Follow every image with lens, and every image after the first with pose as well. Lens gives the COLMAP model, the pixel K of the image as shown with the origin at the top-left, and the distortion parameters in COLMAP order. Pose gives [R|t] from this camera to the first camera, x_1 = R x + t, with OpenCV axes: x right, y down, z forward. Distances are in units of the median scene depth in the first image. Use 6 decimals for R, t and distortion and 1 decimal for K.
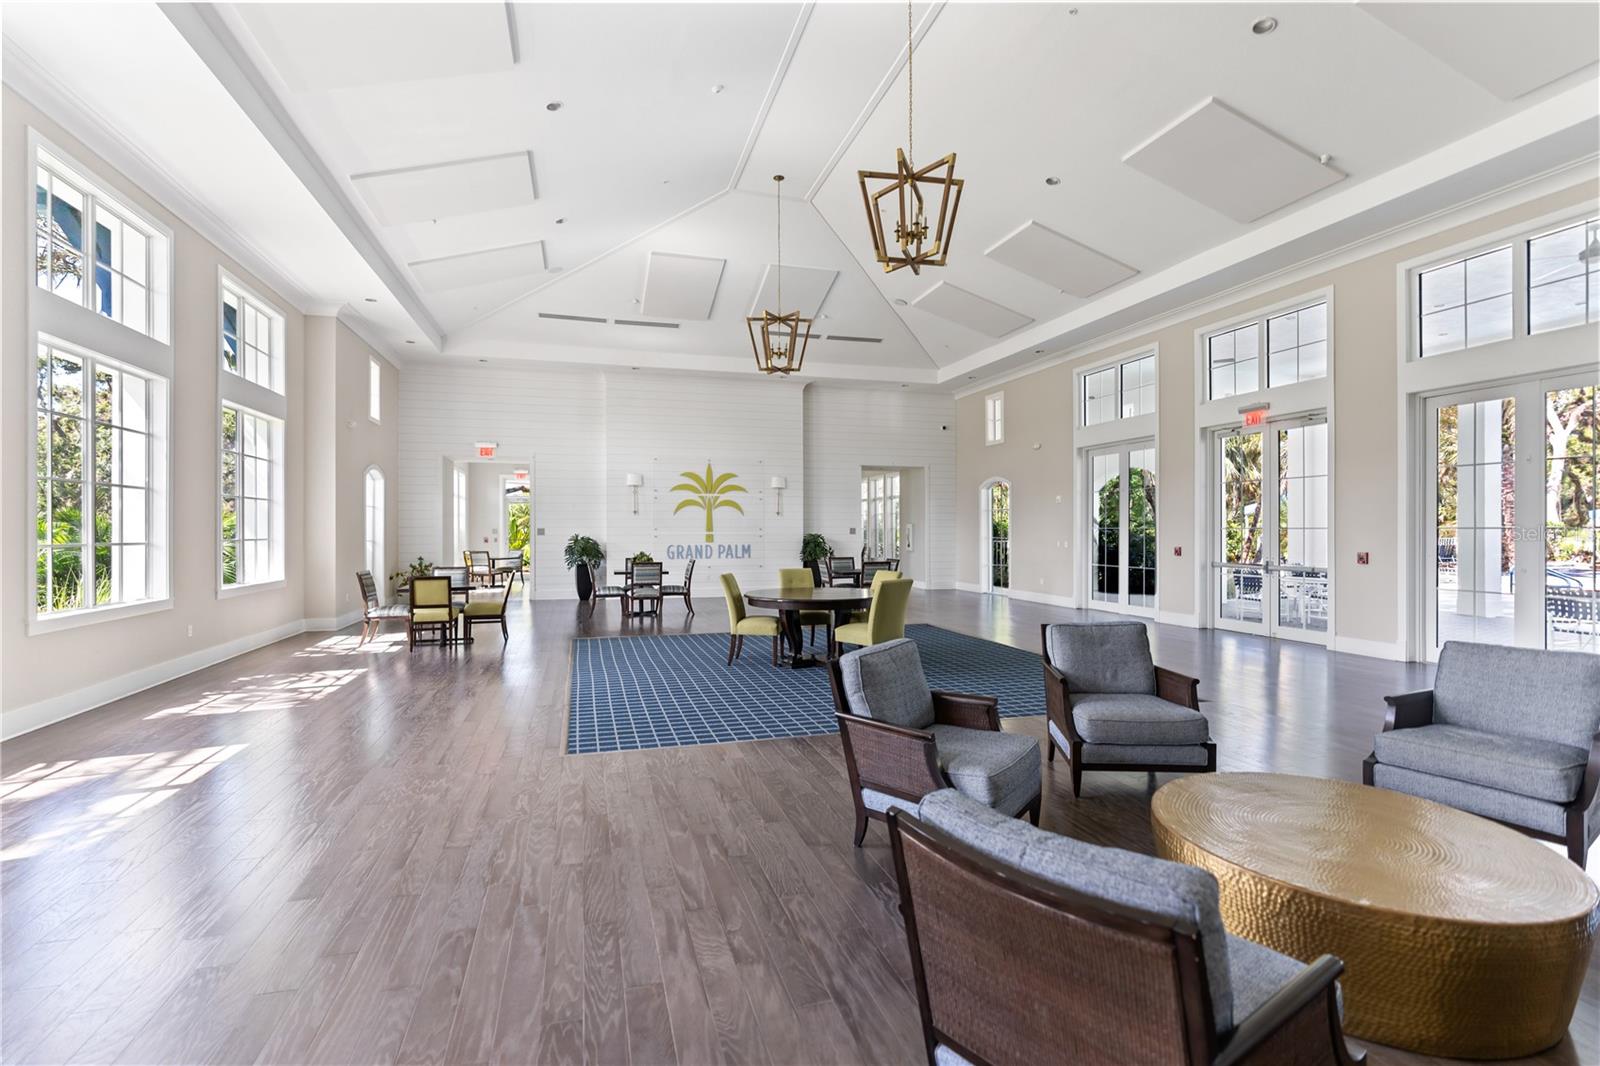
lens RADIAL K [[728.5, 0, 802.5], [0, 728.5, 530.2], [0, 0, 1]] dist [0.000055, 0.000000]
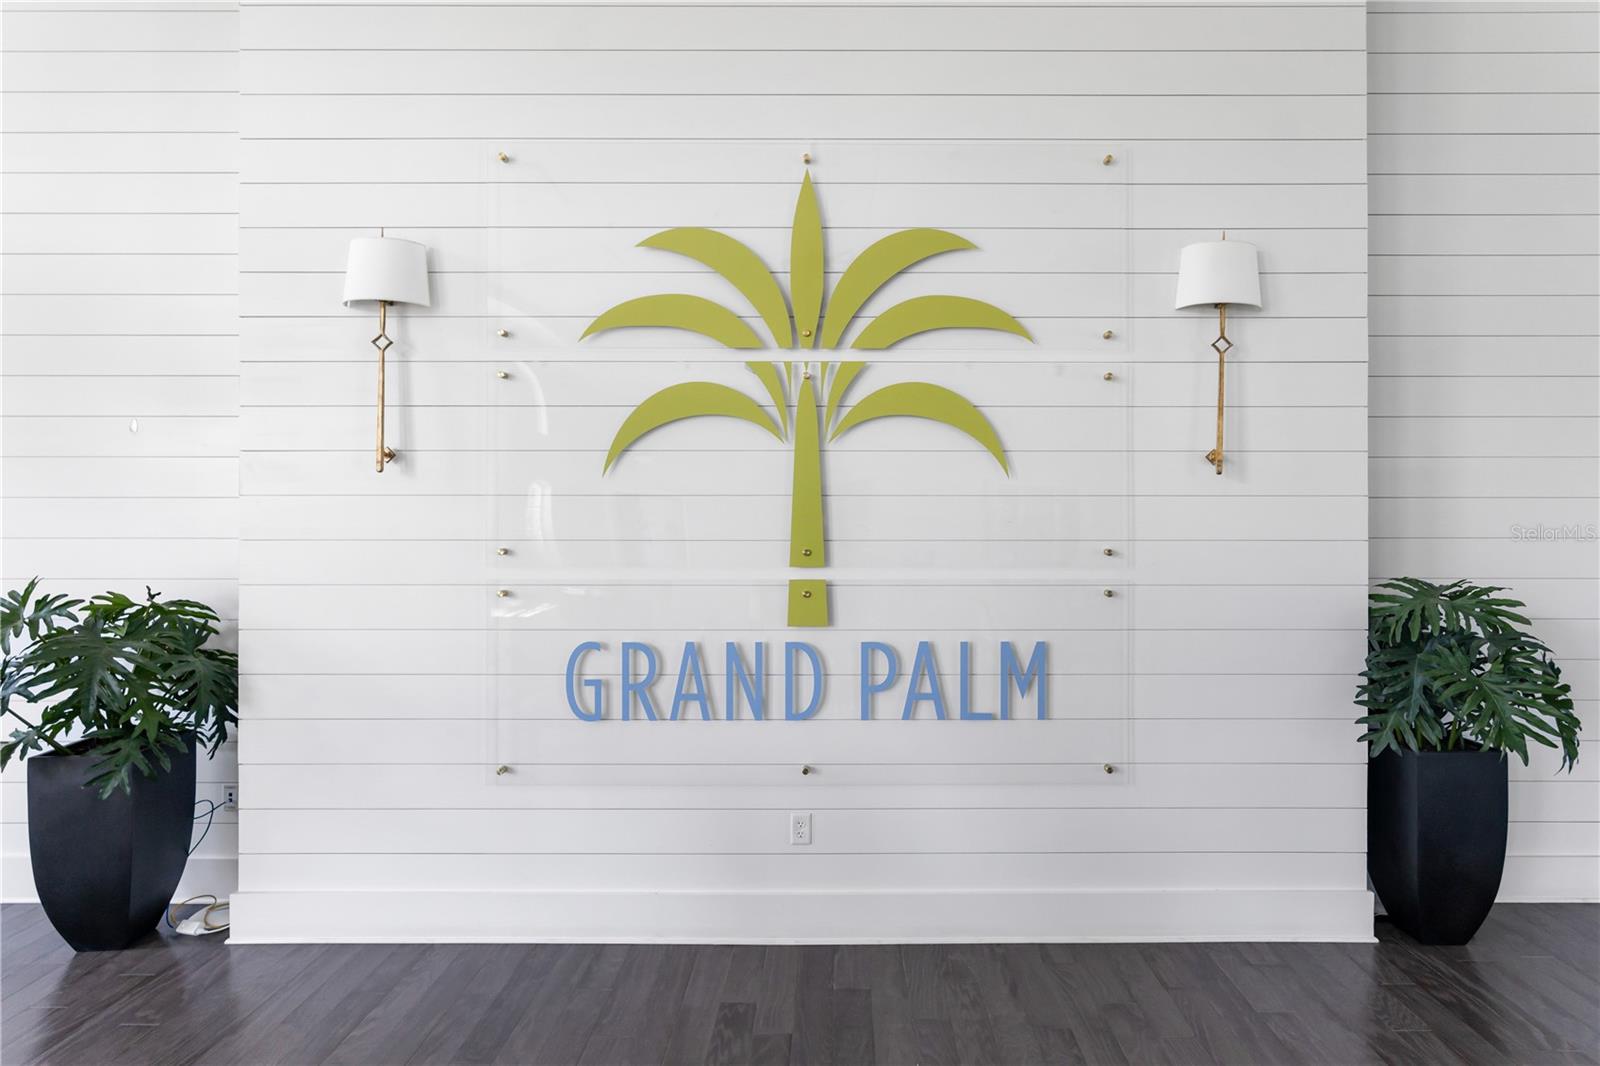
lens RADIAL K [[788.1, 0, 802.4], [0, 788.1, 529.1], [0, 0, 1]] dist [-0.002393, -0.000092]
pose [[0.959333, 0.001721, -0.282271, -0.075895], [-0.001120, 0.999997, 0.002292, -0.007227], [0.282274, -0.001883, 0.959332, 0.815051]]
